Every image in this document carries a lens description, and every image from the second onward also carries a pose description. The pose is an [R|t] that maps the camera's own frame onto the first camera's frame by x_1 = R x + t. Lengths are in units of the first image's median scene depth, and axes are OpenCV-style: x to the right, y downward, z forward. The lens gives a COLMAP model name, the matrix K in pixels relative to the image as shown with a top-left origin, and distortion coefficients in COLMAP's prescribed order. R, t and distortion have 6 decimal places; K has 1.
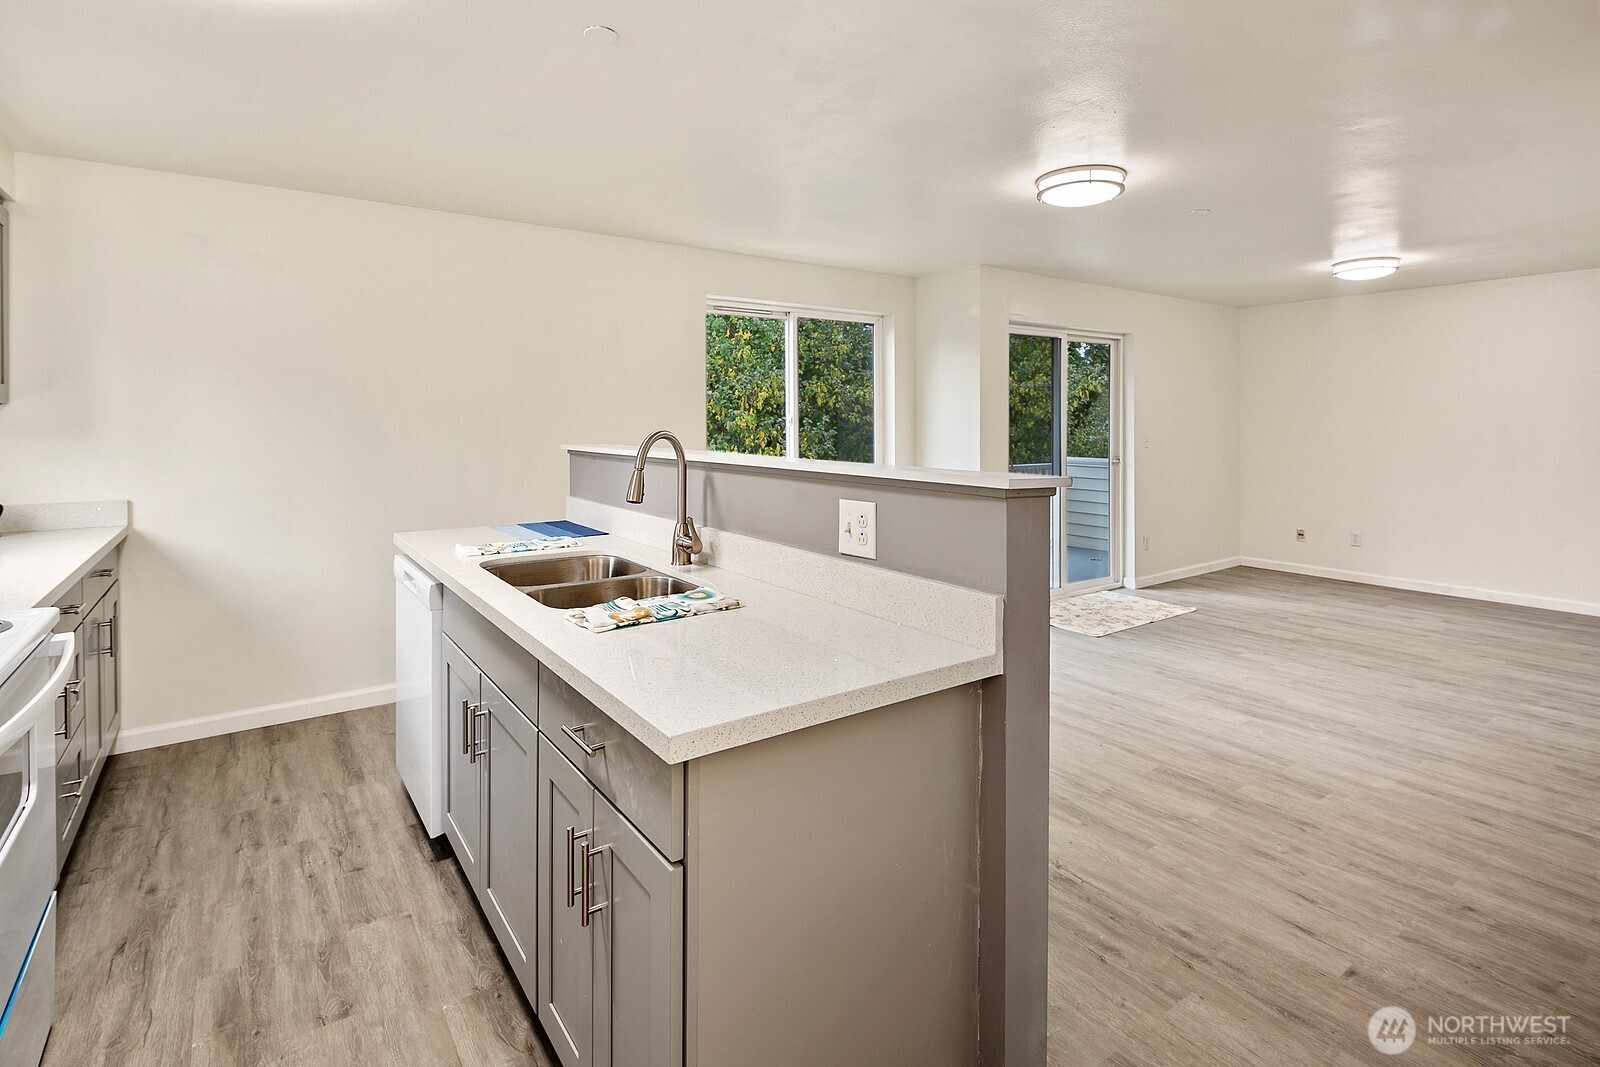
lens RADIAL K [[777.1, 0, 803.8], [0, 777.1, 426.2], [0, 0, 1]] dist [0.004394, -0.004772]
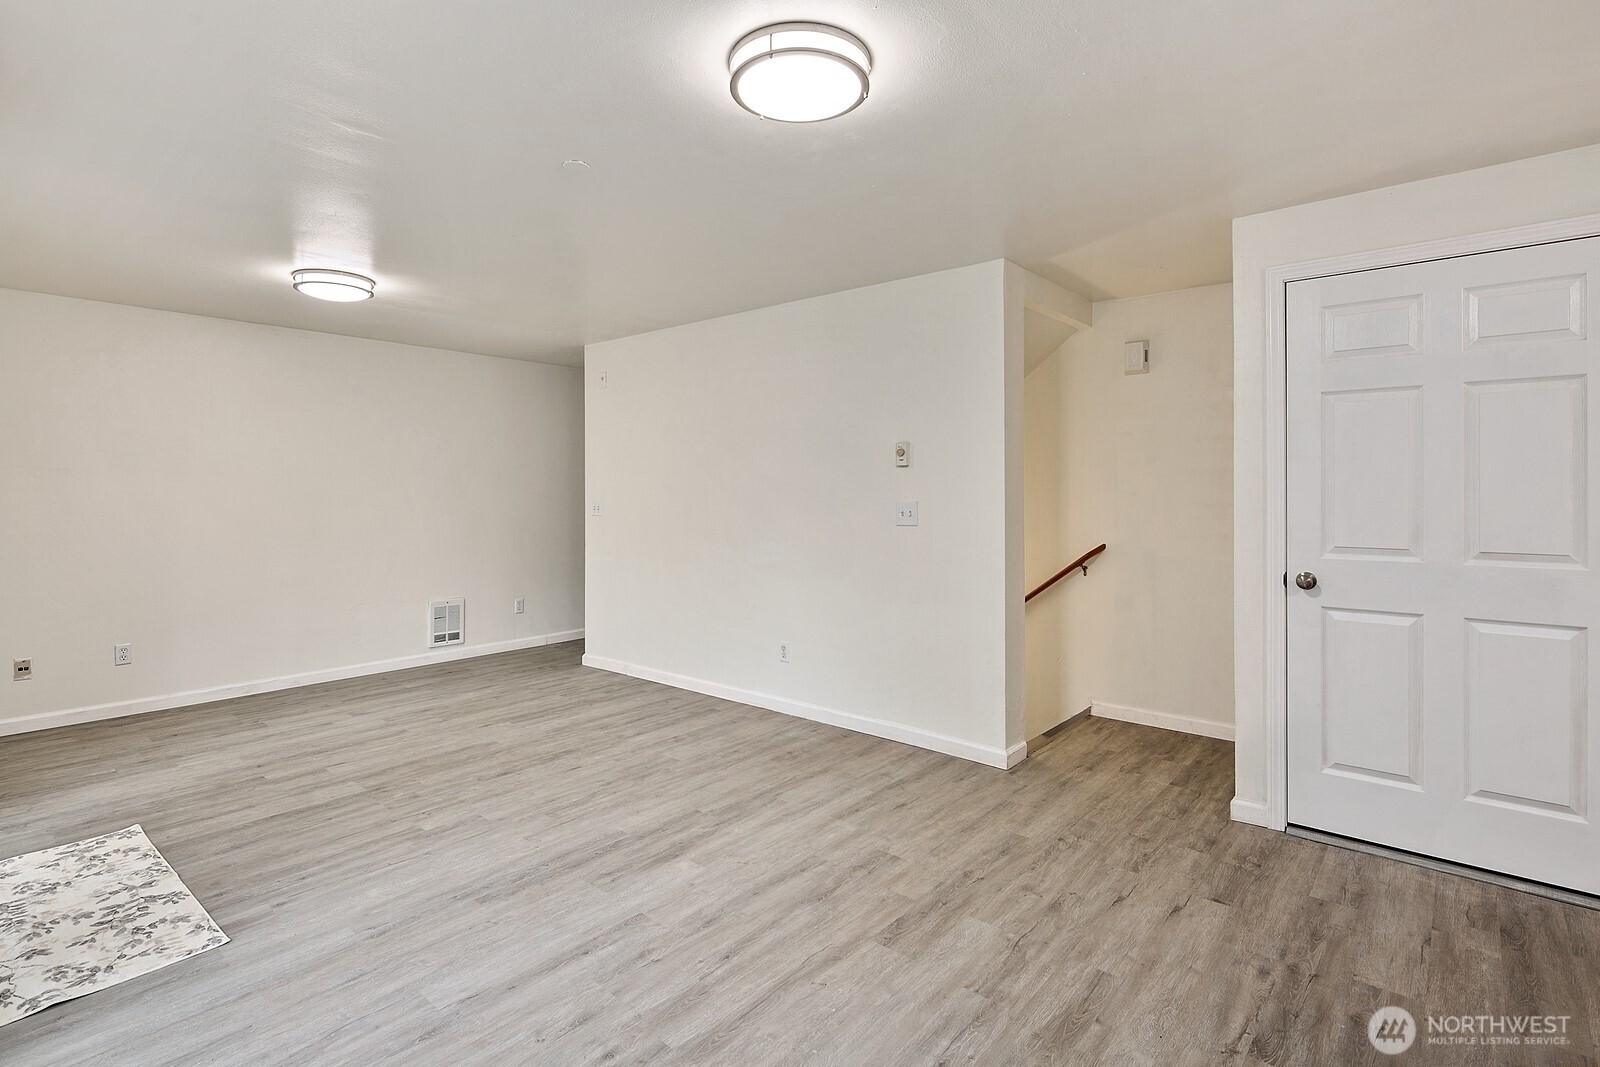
lens RADIAL K [[777.1, 0, 801.5], [0, 777.1, 480.5], [0, 0, 1]] dist [0.004394, -0.004772]
pose [[-0.241929, 0.016974, 0.970145, -0.275069], [0.009684, 0.999839, -0.015078, 0.013969], [-0.970246, 0.005747, -0.242055, 1.387533]]
